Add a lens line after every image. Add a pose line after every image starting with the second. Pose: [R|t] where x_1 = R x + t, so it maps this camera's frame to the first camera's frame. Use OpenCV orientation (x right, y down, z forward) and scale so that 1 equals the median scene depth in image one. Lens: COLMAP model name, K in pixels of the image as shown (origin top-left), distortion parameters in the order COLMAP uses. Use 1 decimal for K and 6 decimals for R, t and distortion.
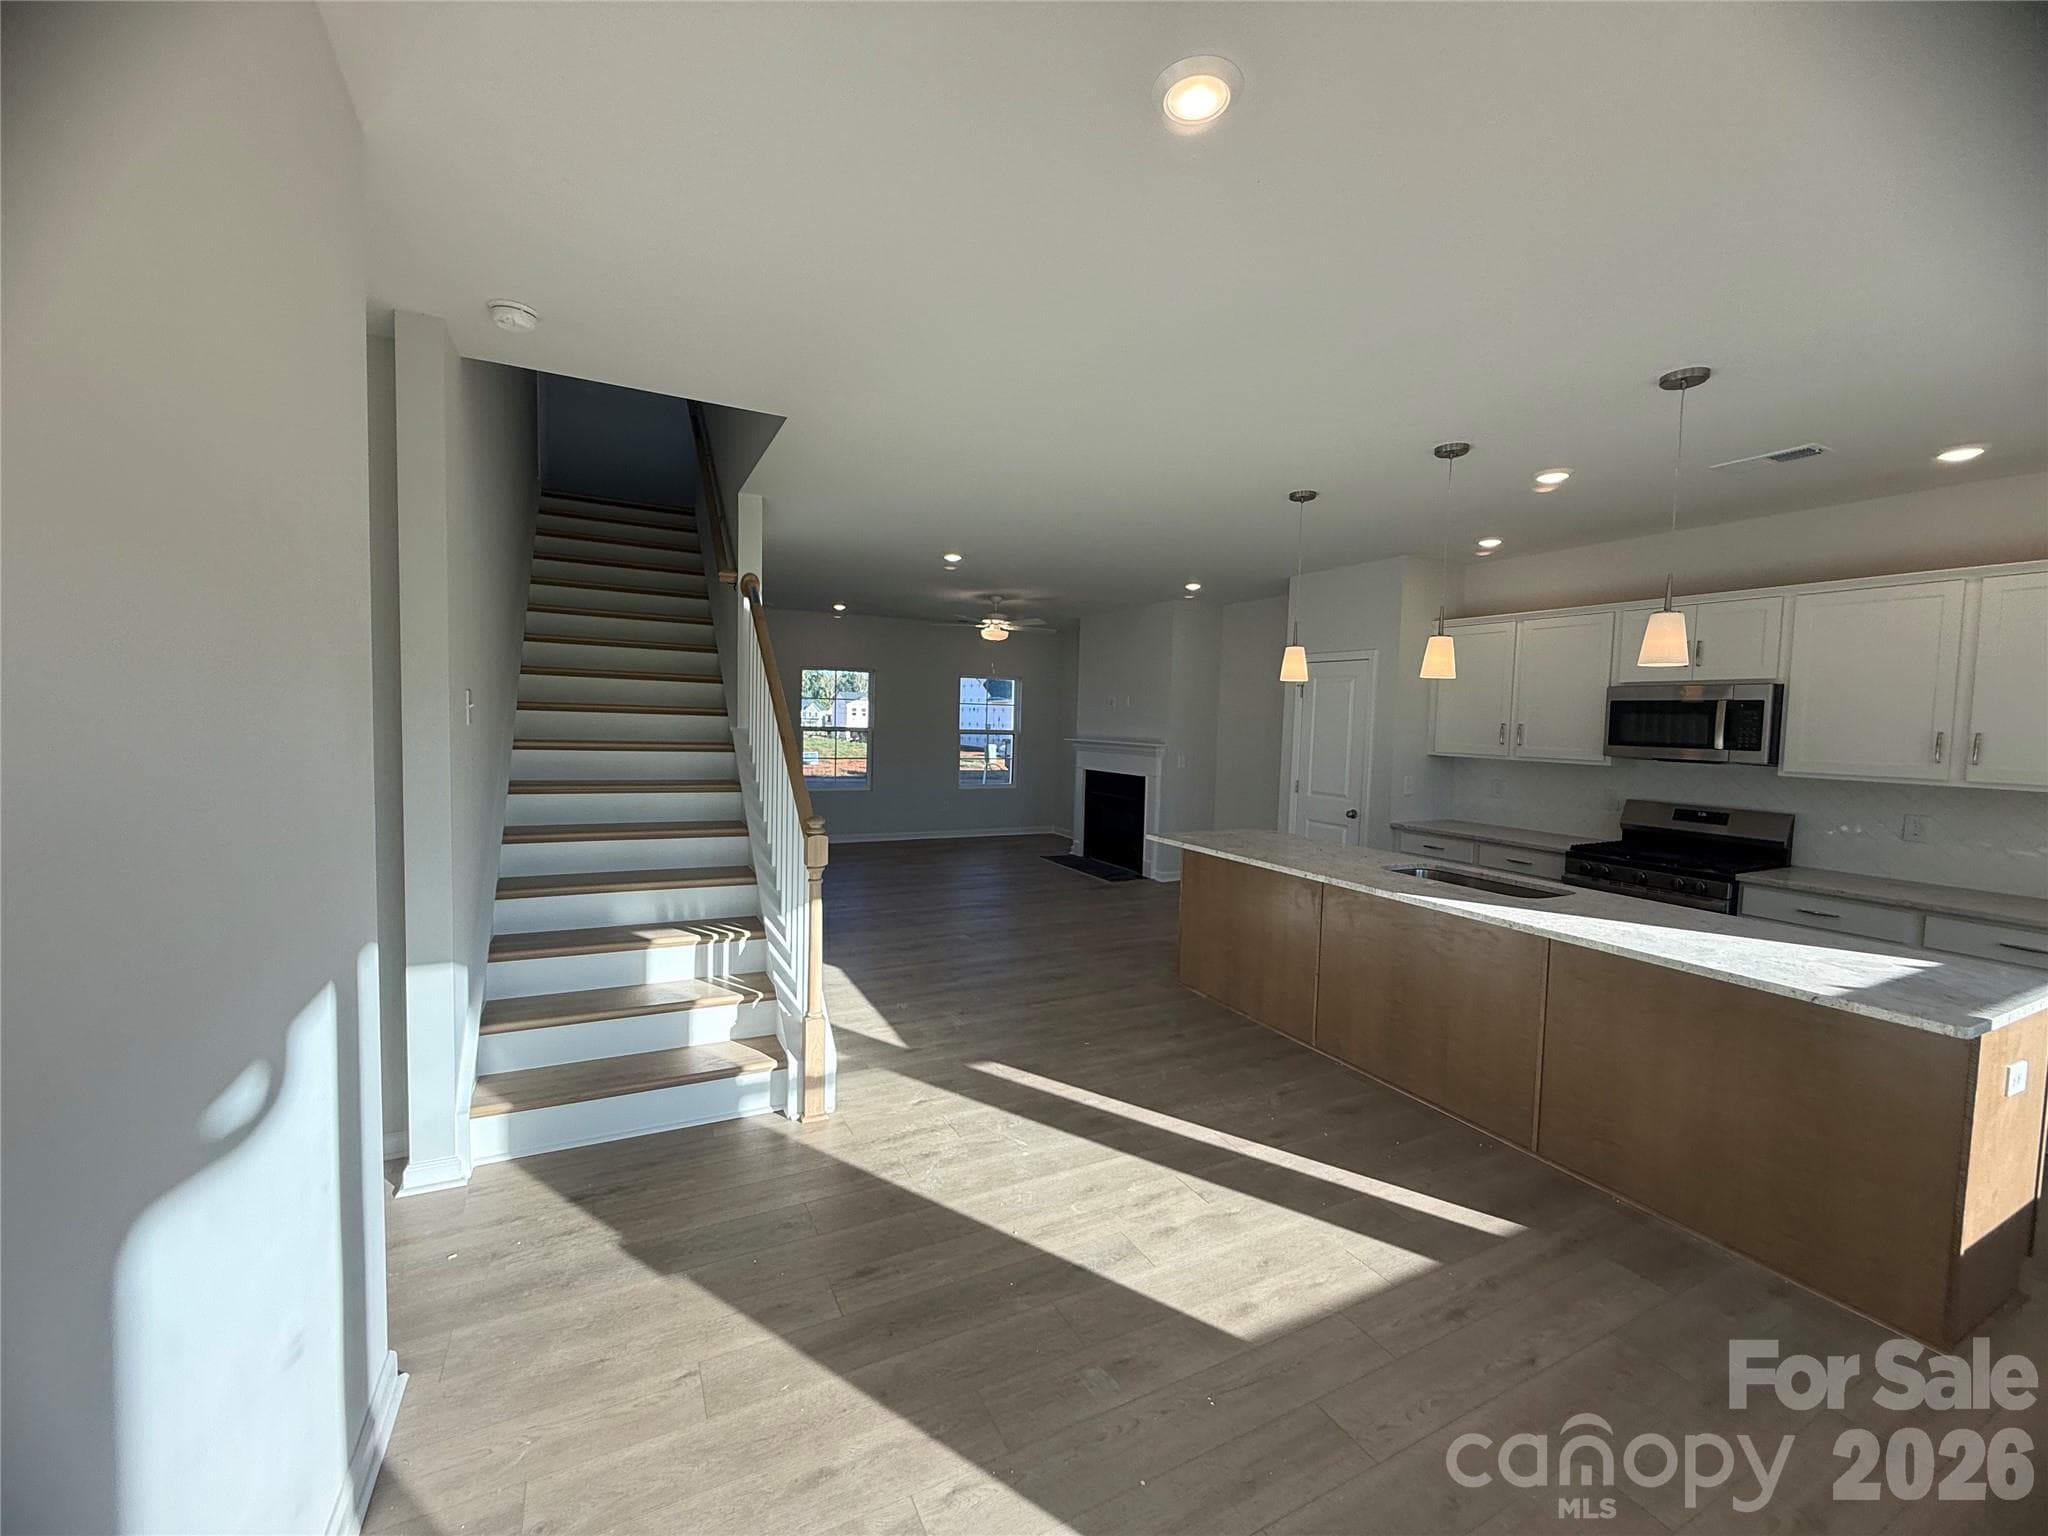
lens RADIAL K [[820.6, 0, 1022.6], [0, 820.6, 758.2], [0, 0, 1]] dist [0.001111, -0.000208]
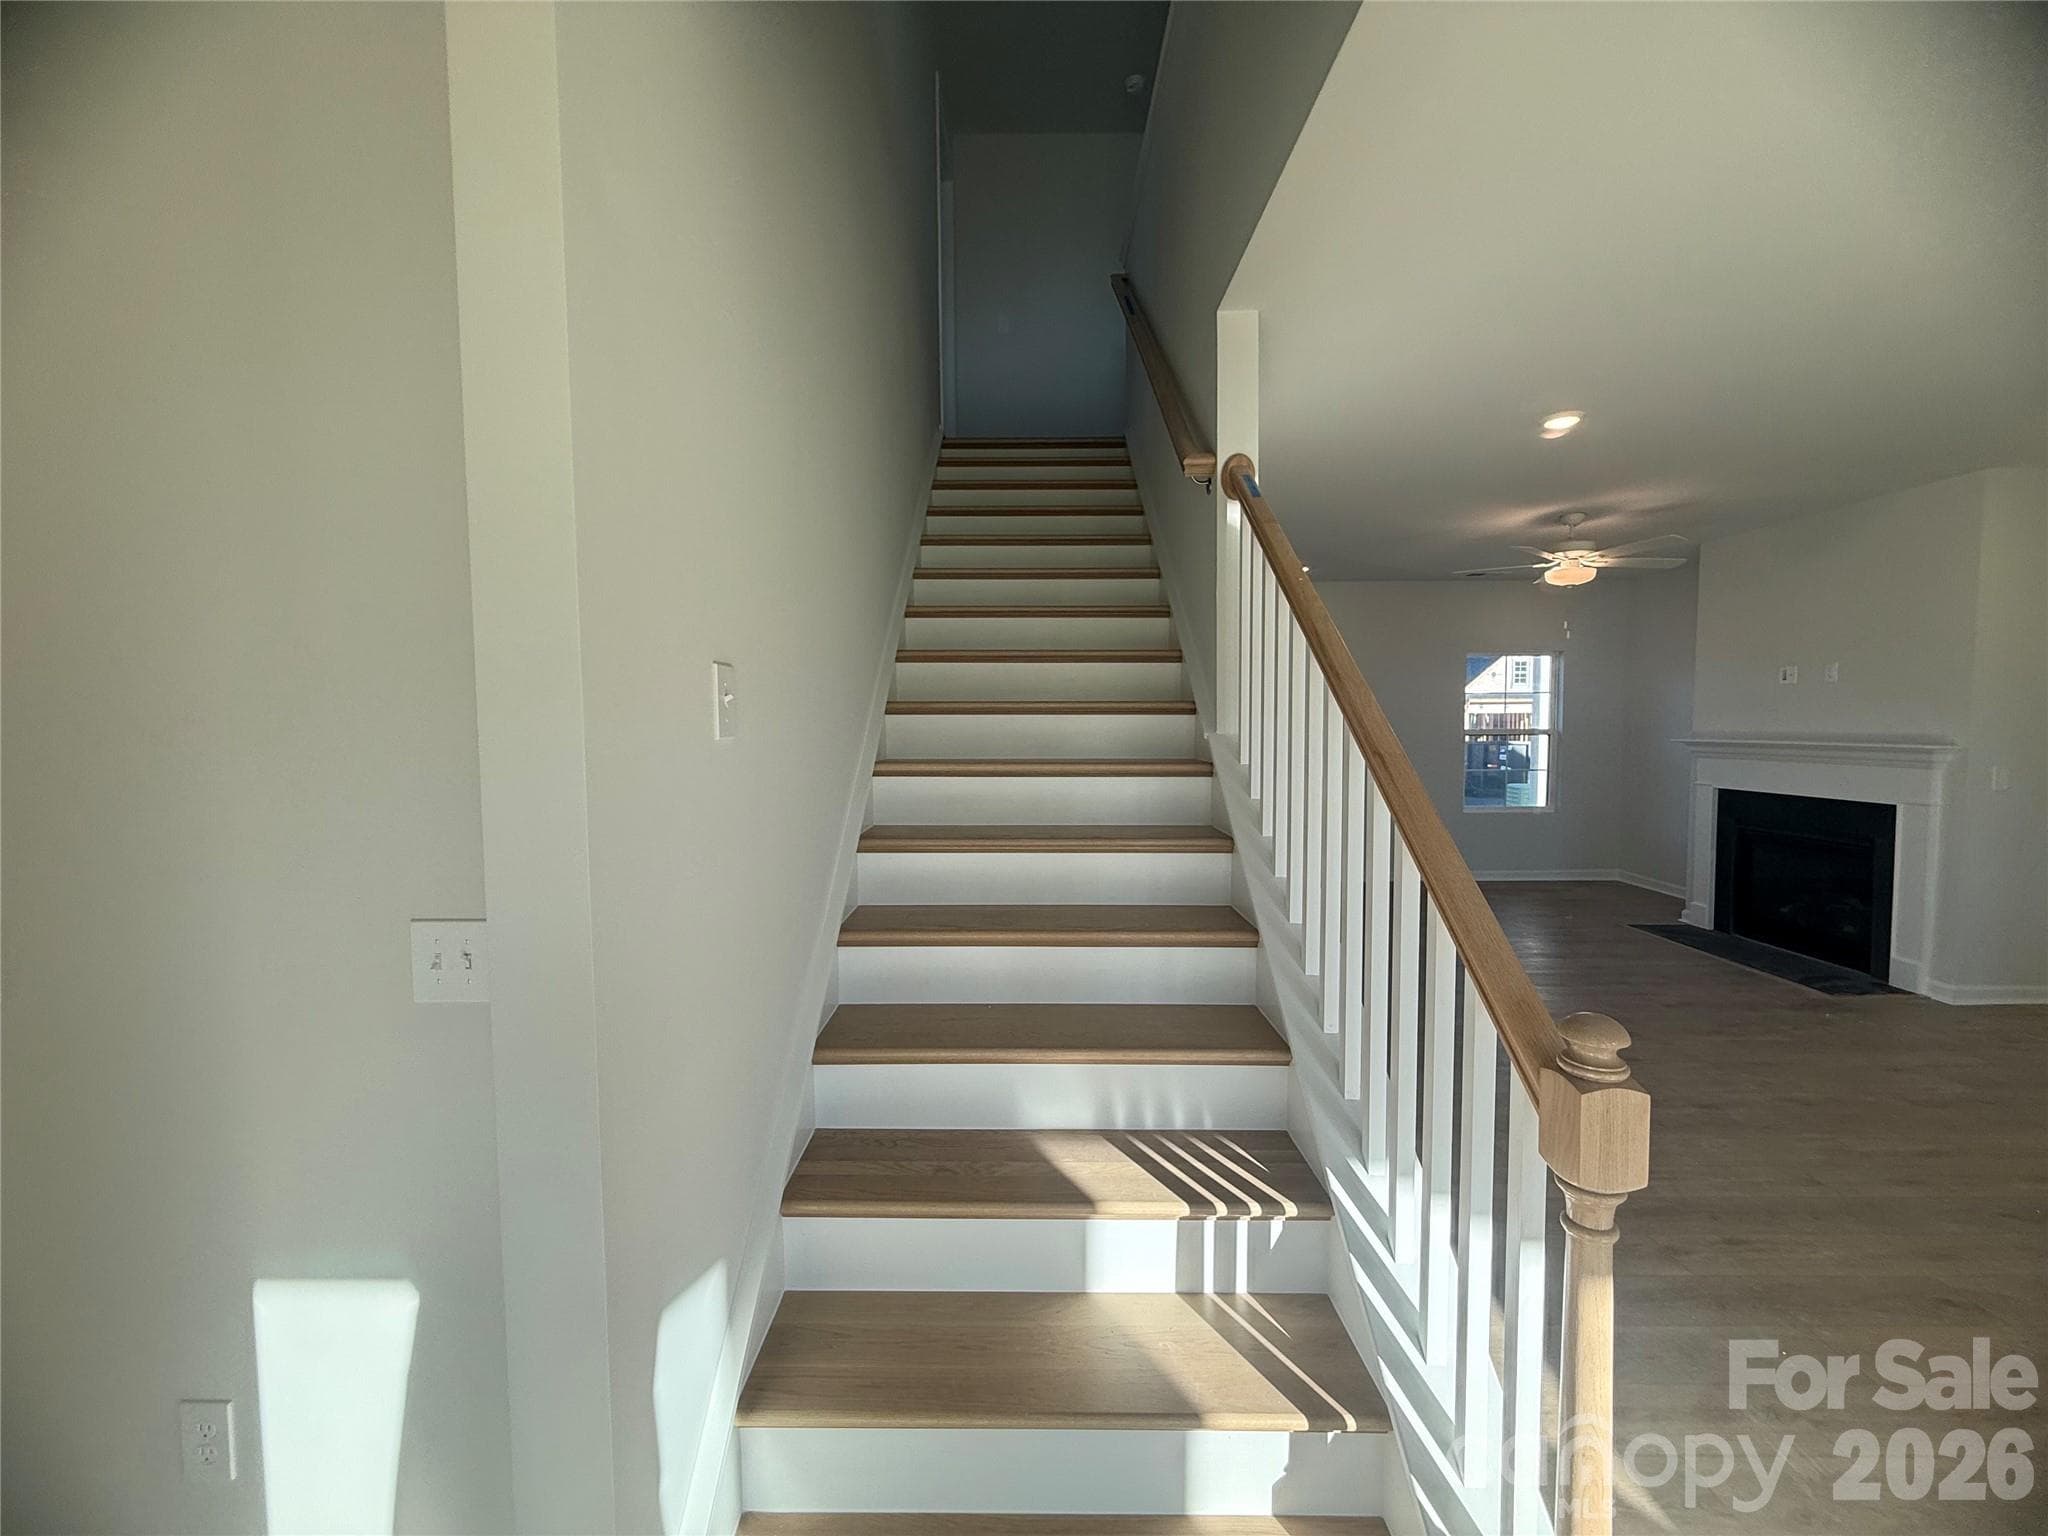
lens RADIAL K [[820.6, 0, 1024.1], [0, 820.6, 766.5], [0, 0, 1]] dist [0.001111, -0.000208]
pose [[0.887806, -0.006937, -0.460165, -0.207930], [0.008588, 0.999962, 0.001494, -0.016508], [0.460137, -0.005278, 0.887832, 0.443103]]
